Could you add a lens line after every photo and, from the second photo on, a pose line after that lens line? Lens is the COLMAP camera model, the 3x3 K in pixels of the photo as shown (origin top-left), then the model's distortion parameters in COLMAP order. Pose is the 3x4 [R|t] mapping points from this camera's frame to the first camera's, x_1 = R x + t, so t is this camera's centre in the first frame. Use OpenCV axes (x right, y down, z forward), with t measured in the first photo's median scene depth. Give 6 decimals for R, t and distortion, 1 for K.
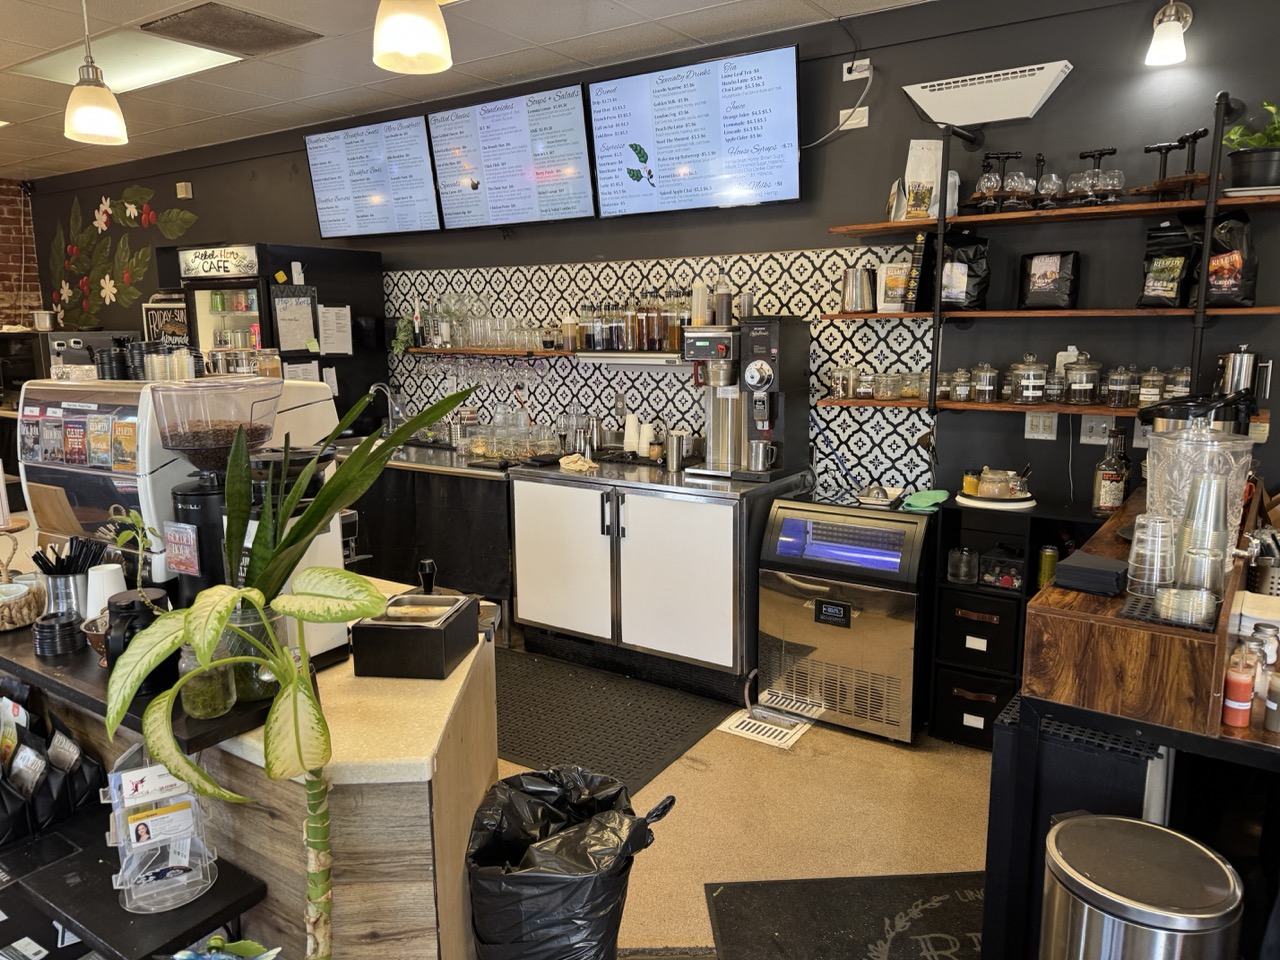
lens RADIAL K [[887.8, 0, 641.2], [0, 887.8, 474.2], [0, 0, 1]] dist [0.043148, -0.050889]
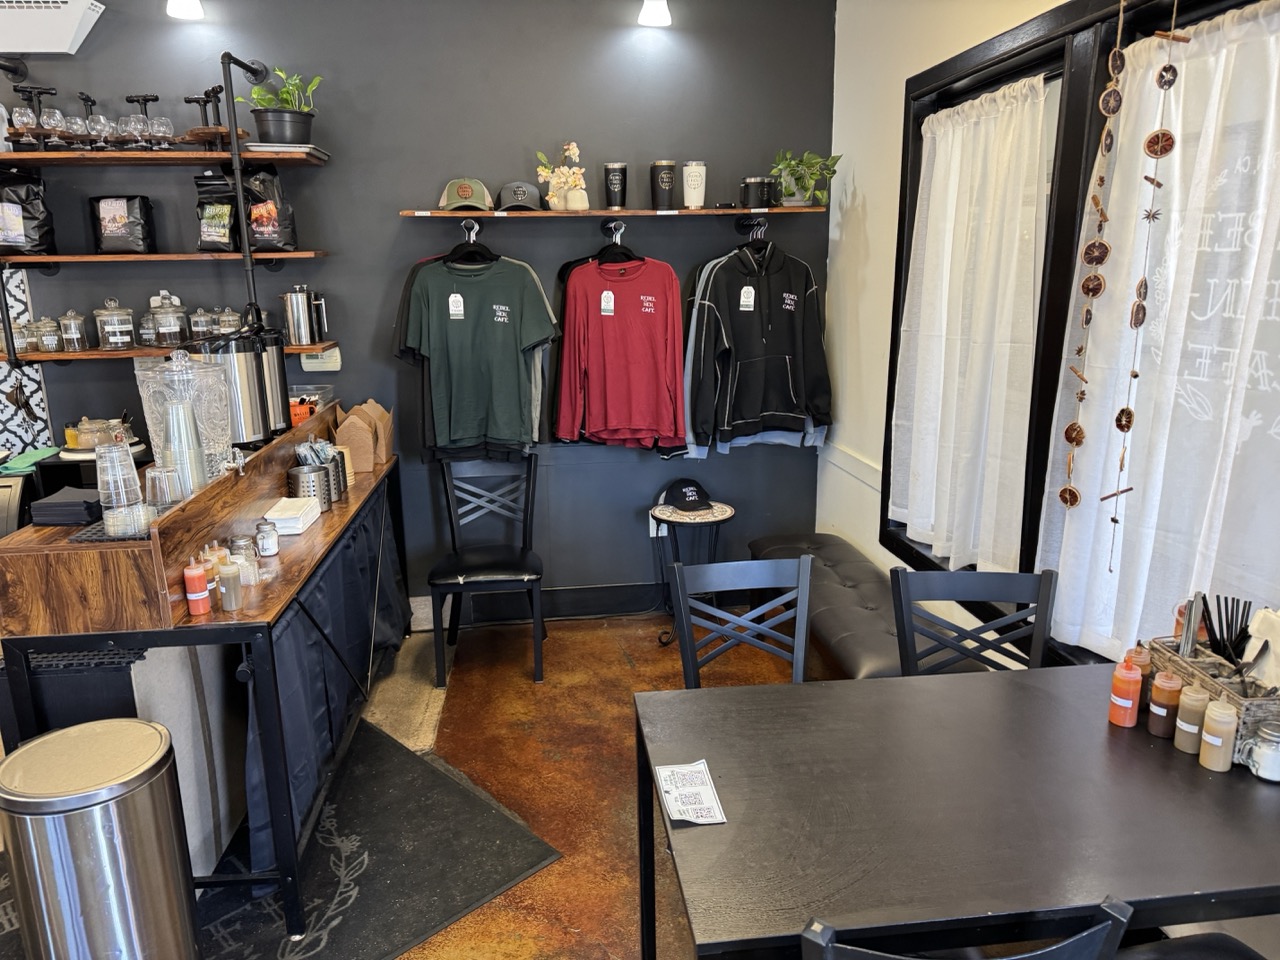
lens RADIAL K [[887.8, 0, 632.9], [0, 887.8, 481.8], [0, 0, 1]] dist [0.043148, -0.050889]
pose [[0.749861, -0.162983, 0.641206, 0.165472], [0.123512, 0.986629, 0.106341, 0.026066], [-0.649965, -0.000544, 0.759964, -0.110507]]
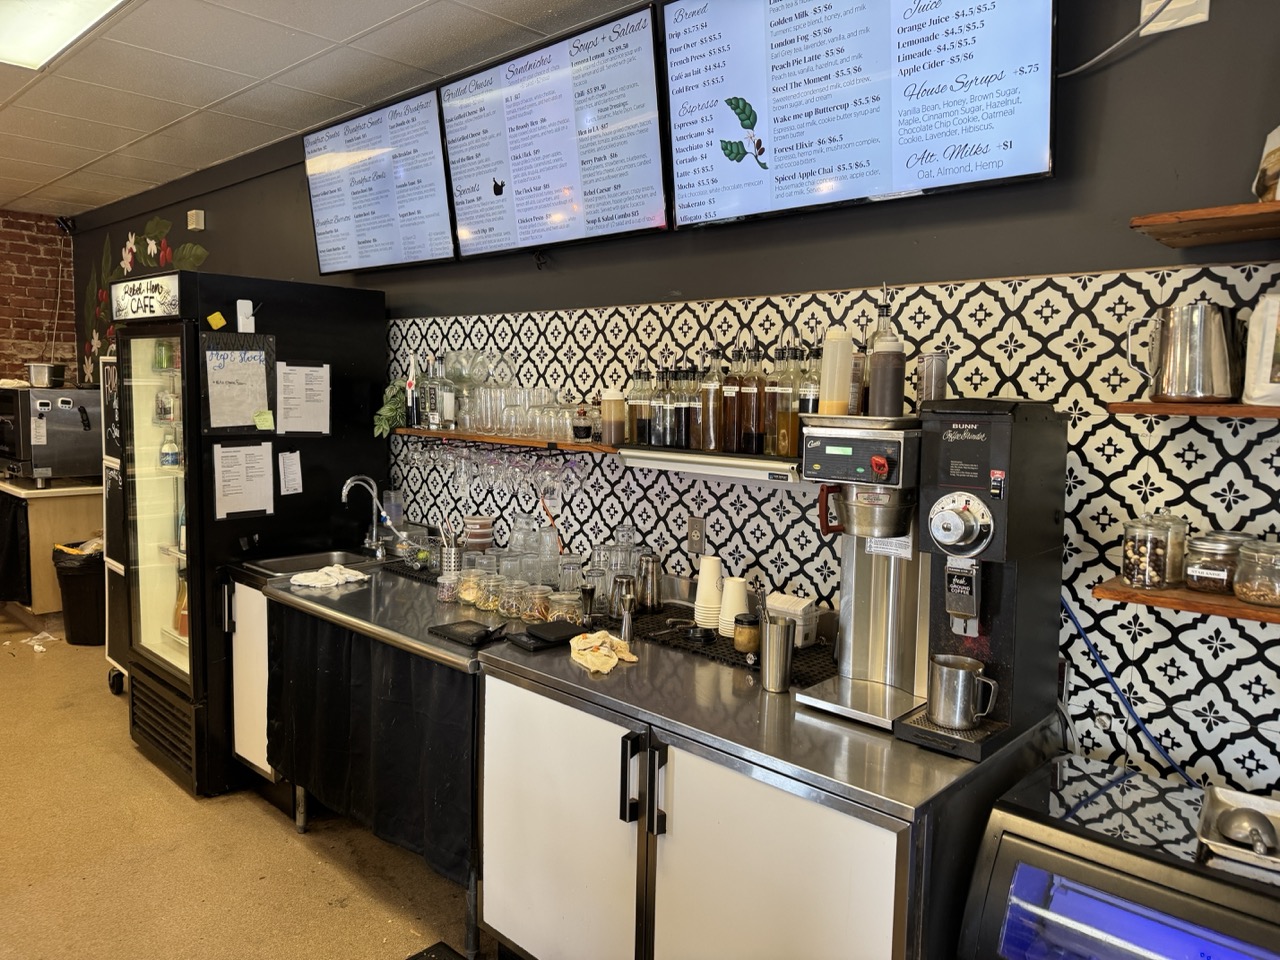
lens RADIAL K [[887.8, 0, 626.8], [0, 887.8, 472.5], [0, 0, 1]] dist [0.043148, -0.050889]
pose [[0.984593, 0.043733, -0.169305, 0.035121], [-0.056390, 0.995903, -0.070689, -0.090354], [0.165520, 0.079147, 0.983025, 0.476111]]
